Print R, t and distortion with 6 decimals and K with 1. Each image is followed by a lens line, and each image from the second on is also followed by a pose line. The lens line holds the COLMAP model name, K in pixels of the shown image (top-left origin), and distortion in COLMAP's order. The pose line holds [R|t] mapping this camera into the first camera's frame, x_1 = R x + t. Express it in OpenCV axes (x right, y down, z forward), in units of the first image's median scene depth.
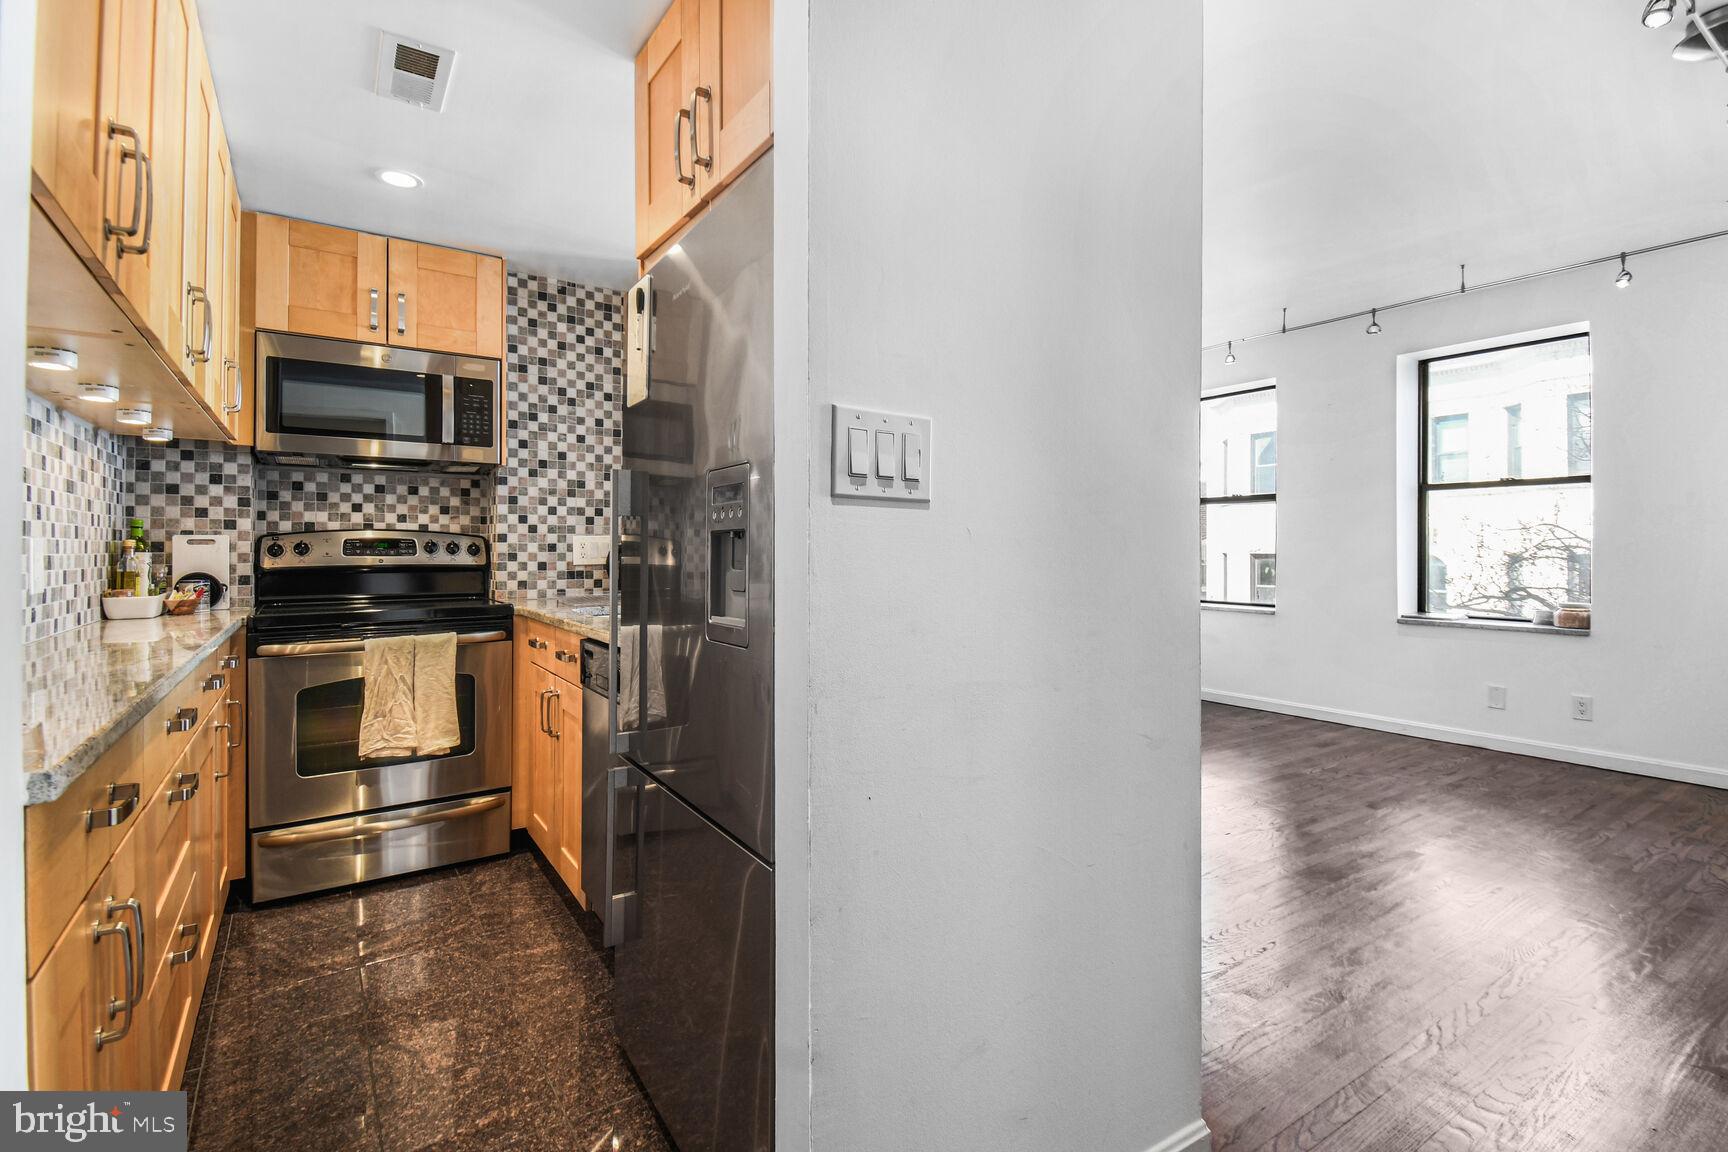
lens RADIAL K [[816.9, 0, 863.2], [0, 816.9, 547.8], [0, 0, 1]] dist [0.012600, -0.013326]
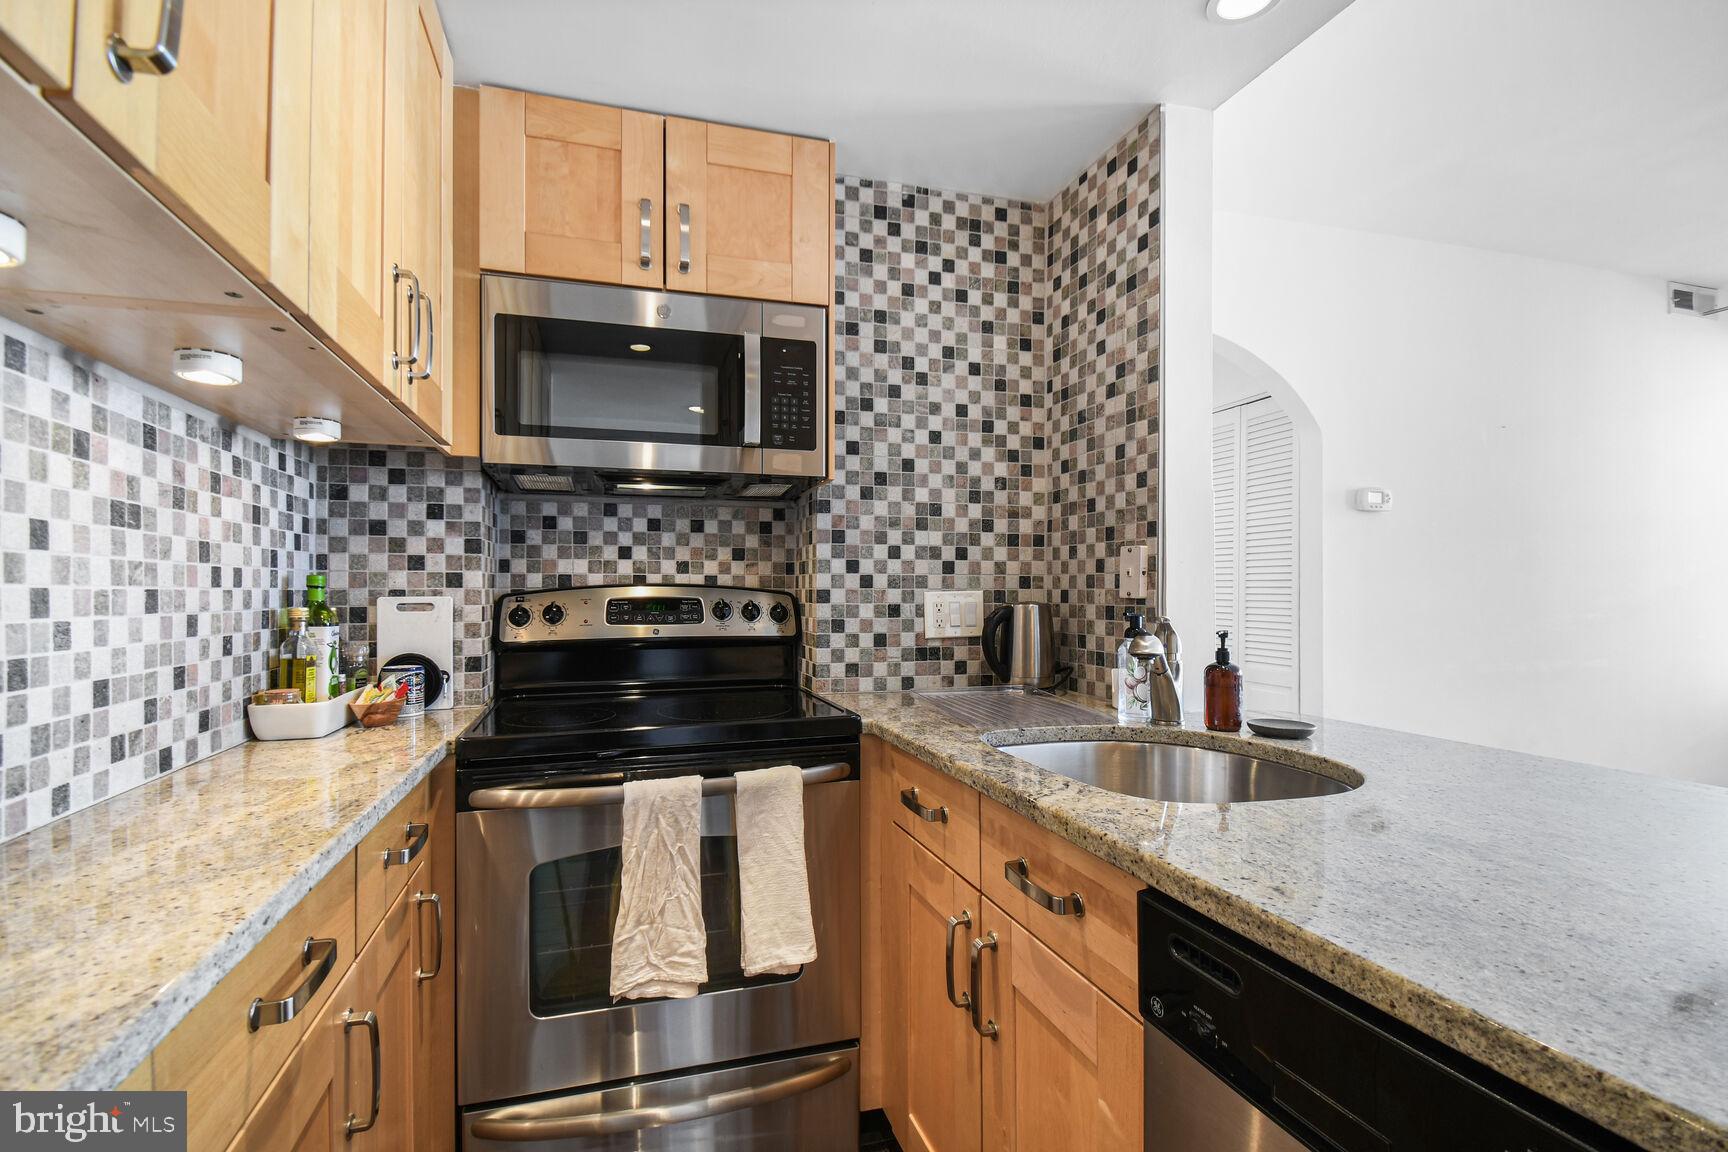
lens RADIAL K [[768.8, 0, 820.1], [0, 768.8, 587.0], [0, 0, 1]] dist [0.025277, -0.014951]
pose [[0.949596, -0.003795, -0.313455, -0.276395], [0.002607, 0.999988, -0.004208, -0.017993], [0.313467, 0.003178, 0.949594, 0.465421]]
